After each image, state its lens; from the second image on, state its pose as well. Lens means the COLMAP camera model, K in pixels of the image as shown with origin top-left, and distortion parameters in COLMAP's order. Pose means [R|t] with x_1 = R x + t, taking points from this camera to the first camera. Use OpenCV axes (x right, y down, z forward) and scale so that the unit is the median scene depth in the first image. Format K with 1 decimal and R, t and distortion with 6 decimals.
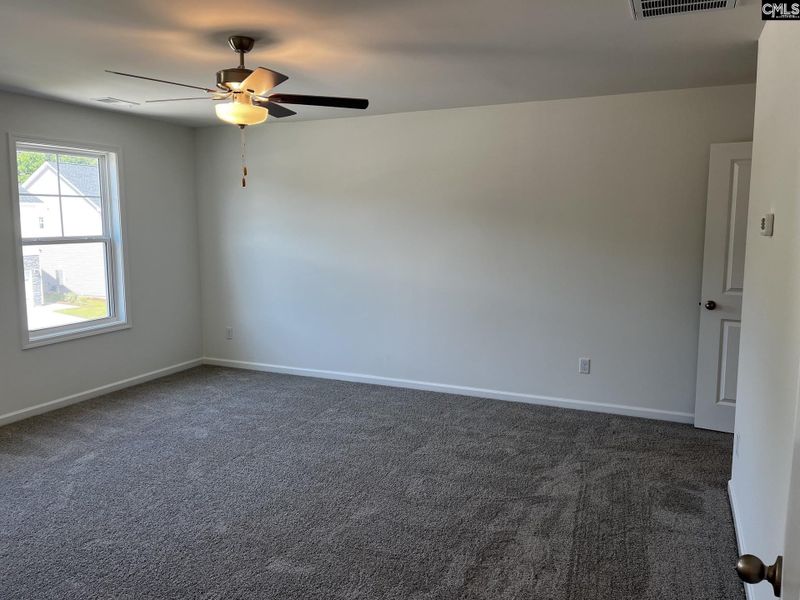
lens RADIAL K [[603.3, 0, 405.9], [0, 603.3, 298.1], [0, 0, 1]] dist [0.052461, -0.067608]
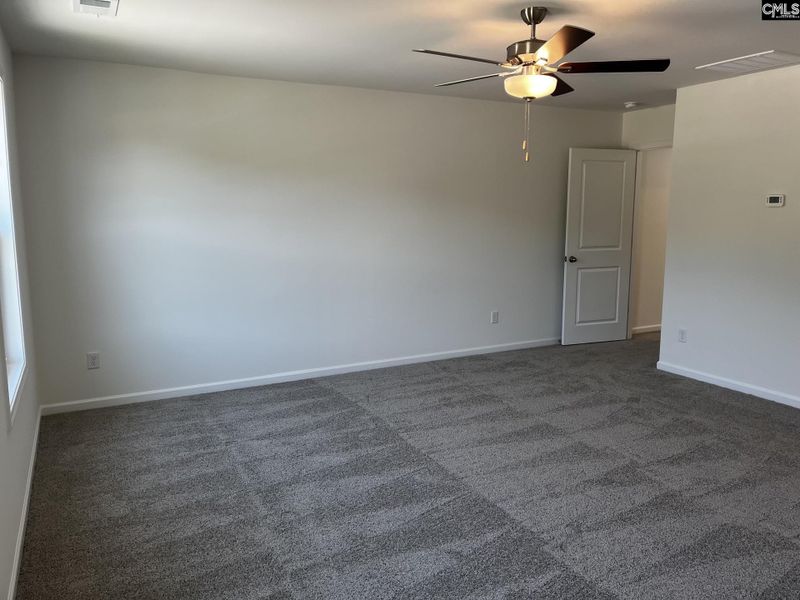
lens RADIAL K [[603.3, 0, 403.3], [0, 603.3, 296.9], [0, 0, 1]] dist [0.052461, -0.067608]
pose [[0.619915, -0.119235, 0.775557, -1.105998], [0.100130, 0.992327, 0.072526, -0.055405], [-0.778254, 0.032697, 0.627098, 0.502188]]
